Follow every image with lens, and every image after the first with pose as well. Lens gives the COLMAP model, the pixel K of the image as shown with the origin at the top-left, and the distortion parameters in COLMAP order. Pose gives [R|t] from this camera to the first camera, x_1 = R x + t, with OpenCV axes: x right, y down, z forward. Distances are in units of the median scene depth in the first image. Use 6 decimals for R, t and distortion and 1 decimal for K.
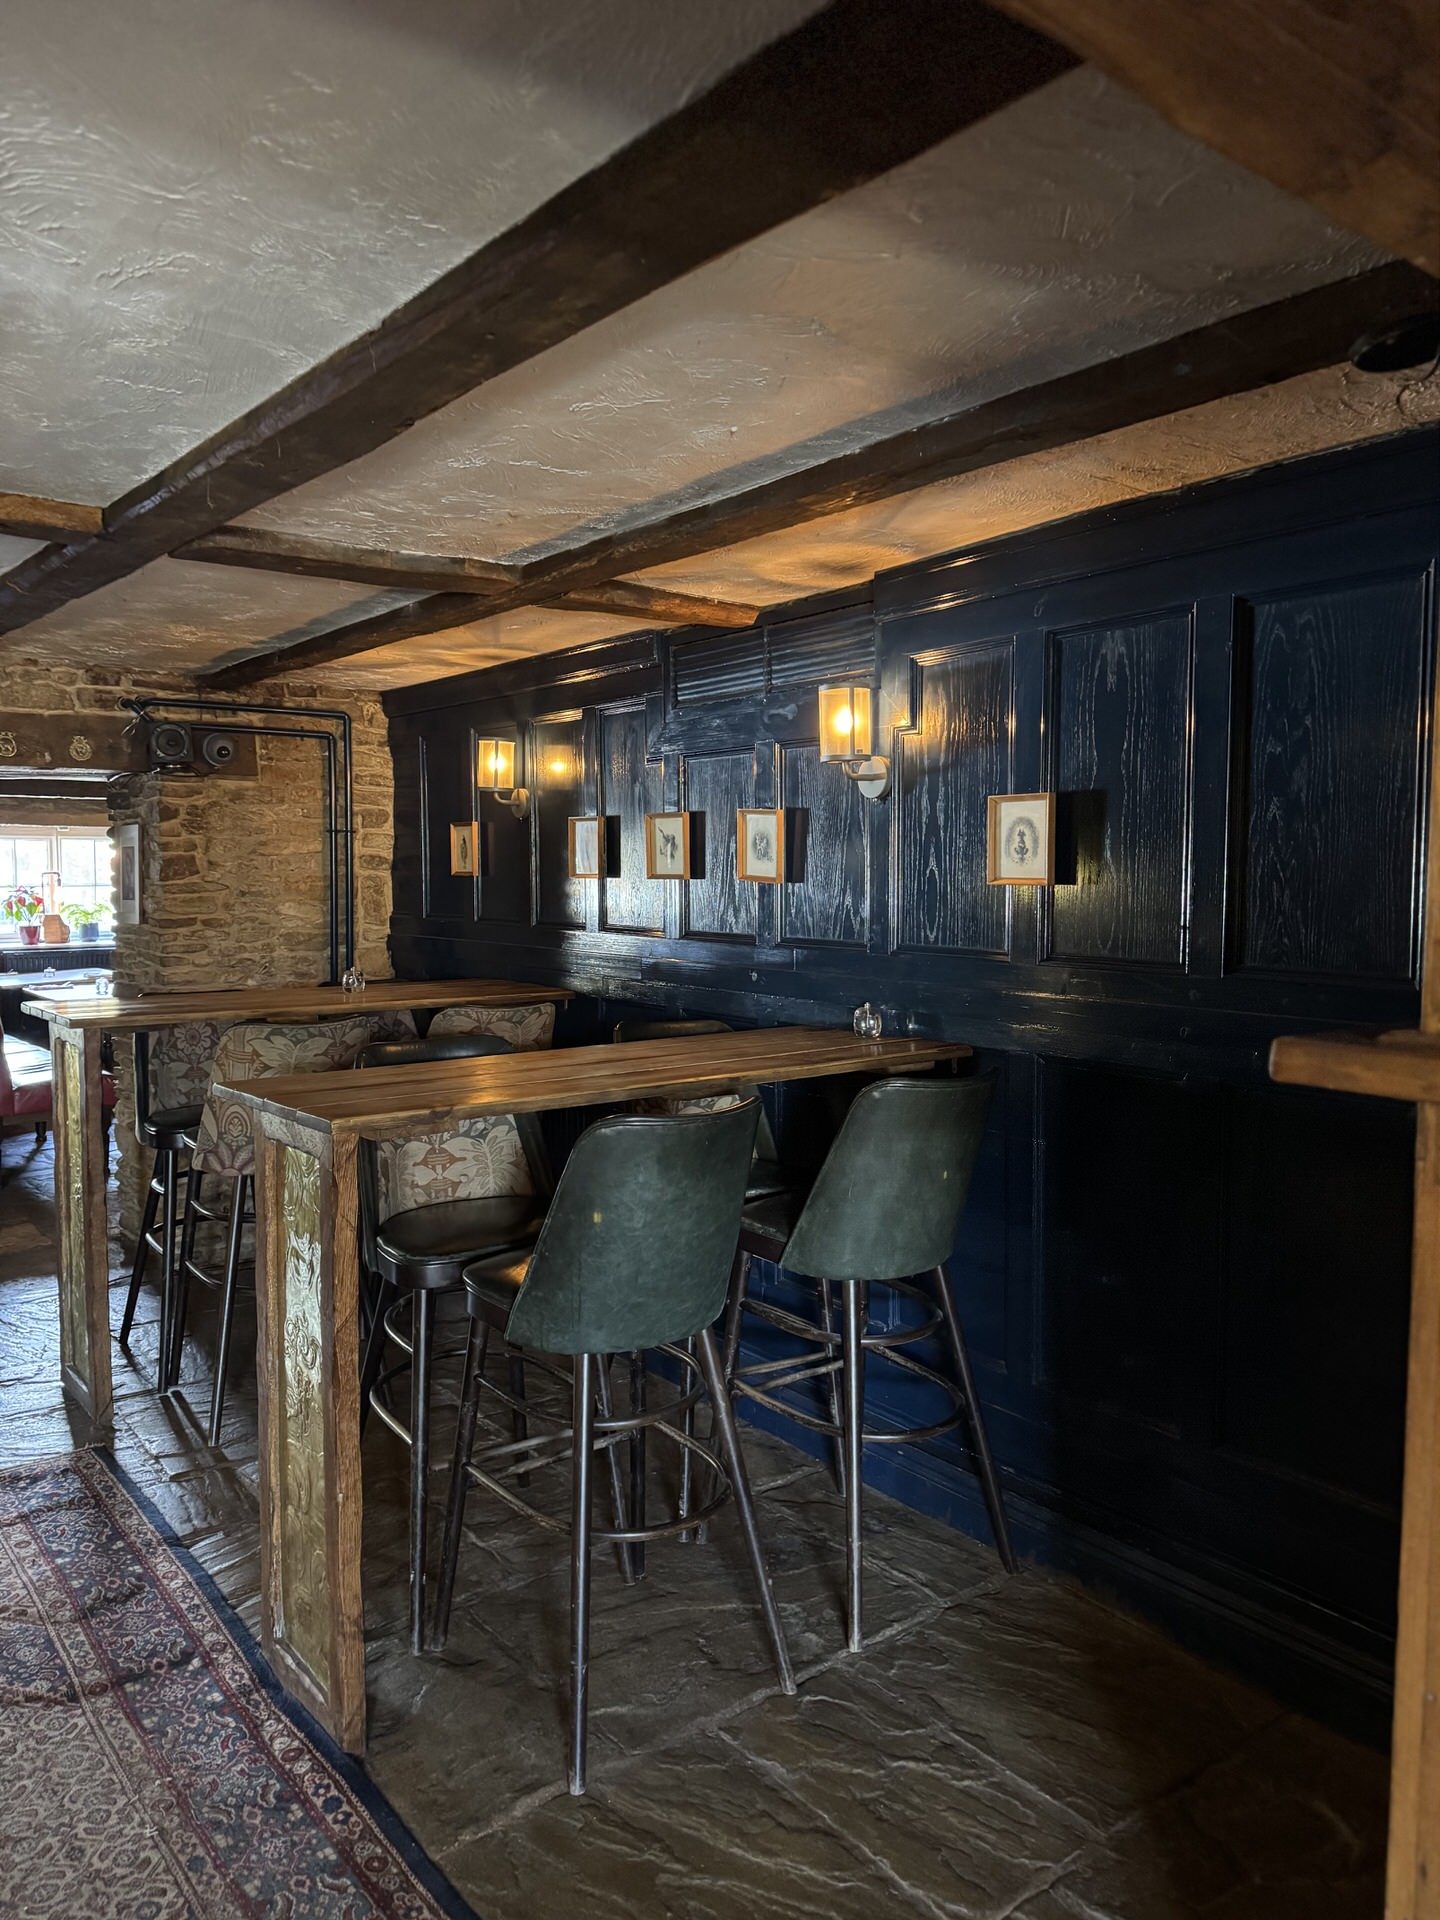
lens RADIAL K [[1355.7, 0, 720.0], [0, 1355.7, 960.0], [0, 0, 1]] dist [0.060895, -0.094612]
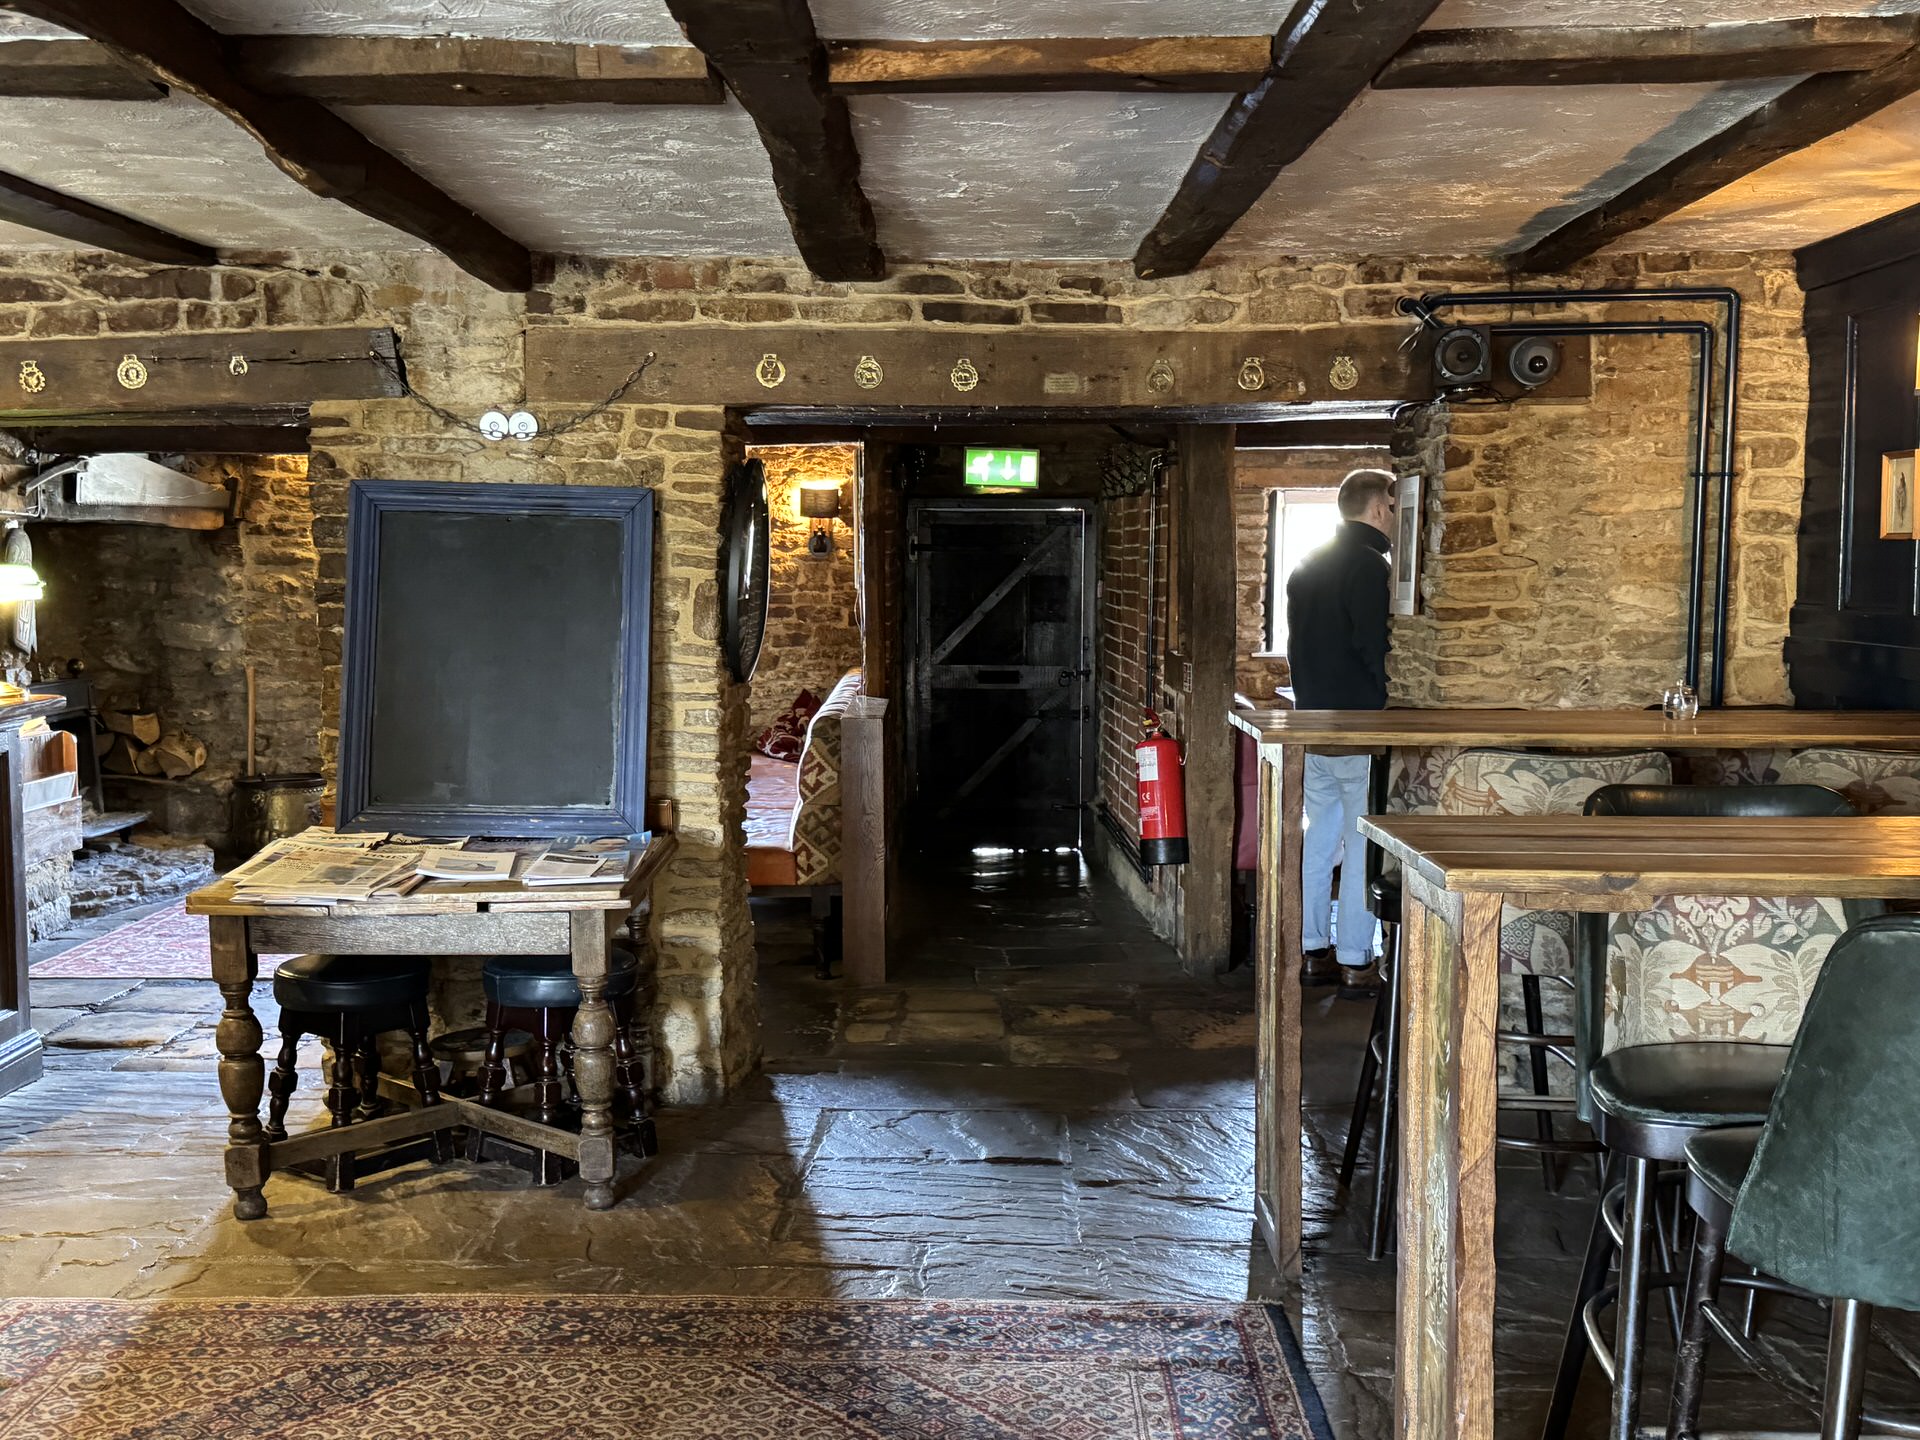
lens RADIAL K [[2086.3, 0, 960.0], [0, 2086.3, 720.0], [0, 0, 1]] dist [0.182697, -0.374258]
pose [[0.757751, 0.046569, -0.650880, 0.116489], [-0.041333, 0.998873, 0.023348, 0.013179], [0.651234, 0.009211, 0.758821, 0.007498]]
